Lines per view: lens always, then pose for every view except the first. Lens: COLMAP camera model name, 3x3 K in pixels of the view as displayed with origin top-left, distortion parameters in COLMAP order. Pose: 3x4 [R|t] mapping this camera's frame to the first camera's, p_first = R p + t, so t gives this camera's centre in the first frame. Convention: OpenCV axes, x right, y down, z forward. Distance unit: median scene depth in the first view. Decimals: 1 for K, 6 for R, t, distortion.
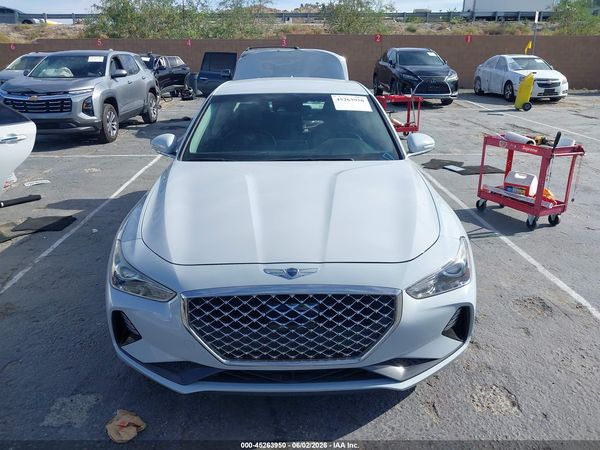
lens RADIAL K [[475.3, 0, 301.5], [0, 475.3, 228.1], [0, 0, 1]] dist [0.000922, -0.014118]
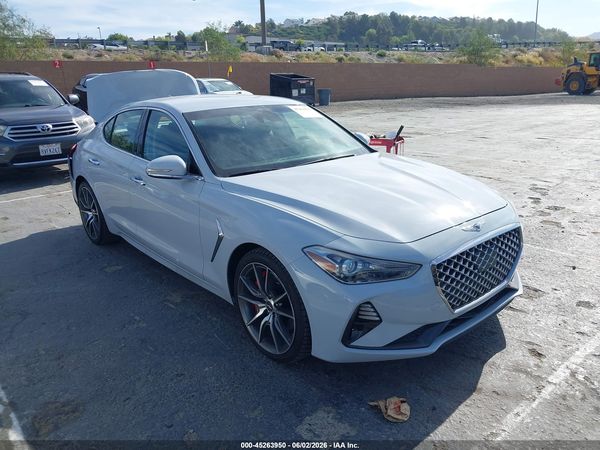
lens RADIAL K [[475.3, 0, 302.1], [0, 475.3, 219.2], [0, 0, 1]] dist [0.000922, -0.014118]
pose [[0.767621, -0.194021, 0.610830, -0.427332], [0.235178, 0.971863, 0.013154, -0.019887], [-0.596195, 0.133557, 0.791653, 0.091166]]
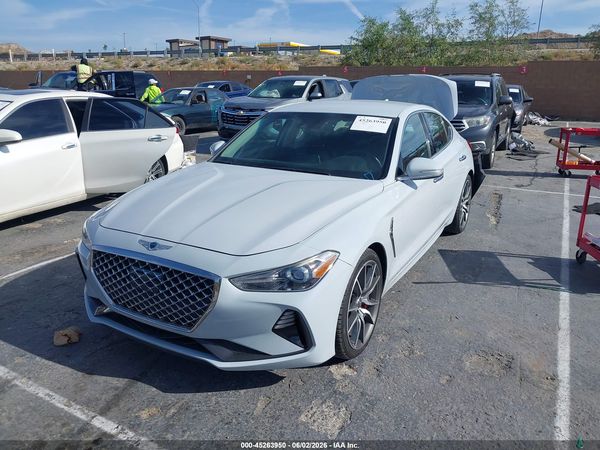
lens RADIAL K [[475.3, 0, 312.7], [0, 475.3, 225.9], [0, 0, 1]] dist [0.000922, -0.014118]
pose [[0.864897, 0.153496, -0.477904, 0.342003], [-0.179854, 0.983647, -0.009561, -0.007705], [0.468621, 0.094222, 0.878360, 0.032108]]
